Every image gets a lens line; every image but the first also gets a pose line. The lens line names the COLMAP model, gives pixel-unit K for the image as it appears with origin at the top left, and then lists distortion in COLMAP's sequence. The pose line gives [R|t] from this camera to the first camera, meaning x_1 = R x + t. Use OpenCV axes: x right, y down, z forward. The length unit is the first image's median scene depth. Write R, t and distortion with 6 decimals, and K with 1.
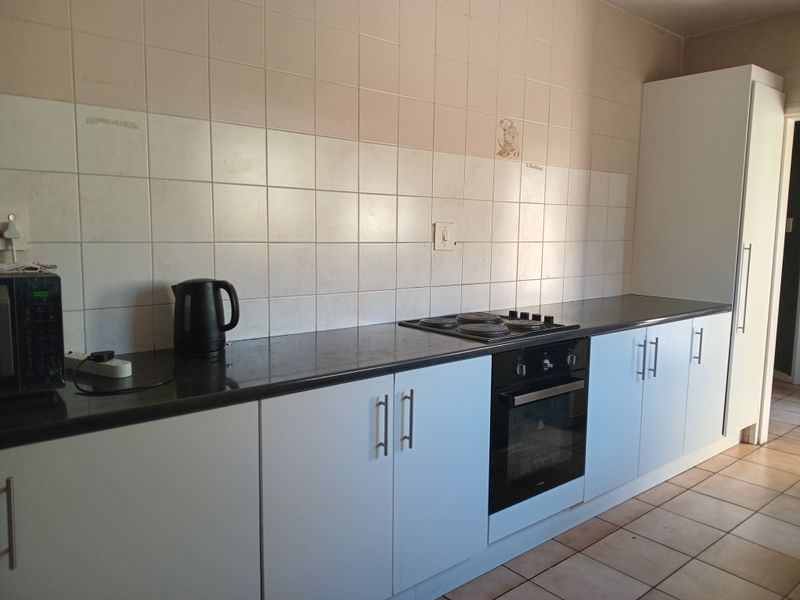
lens RADIAL K [[589.1, 0, 400.0], [0, 589.1, 300.0], [0, 0, 1]] dist [-0.004503, -0.006523]
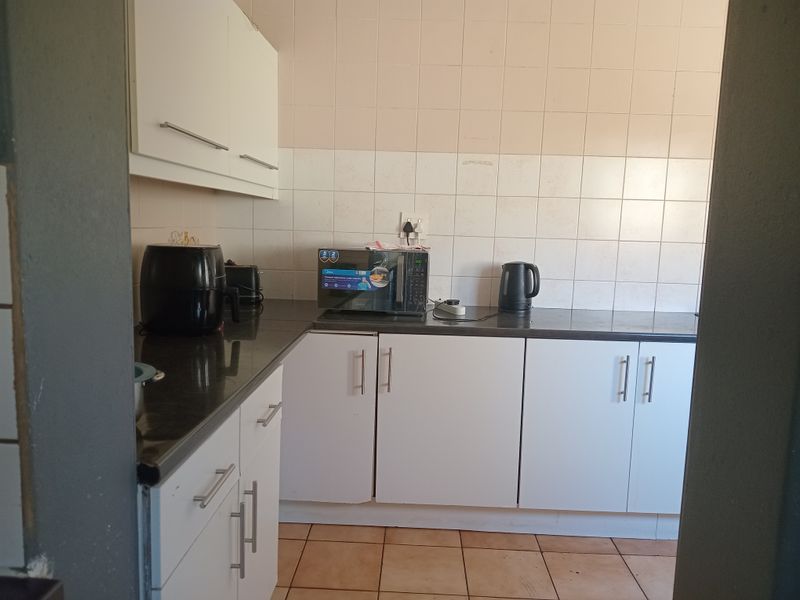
lens RADIAL K [[589.1, 0, 400.0], [0, 589.1, 300.0], [0, 0, 1]] dist [-0.004503, -0.006523]
pose [[0.746768, 0.096675, -0.658021, 0.447479], [-0.096101, 0.994681, 0.037073, 0.035159], [0.658105, 0.035551, 0.752086, -0.343791]]
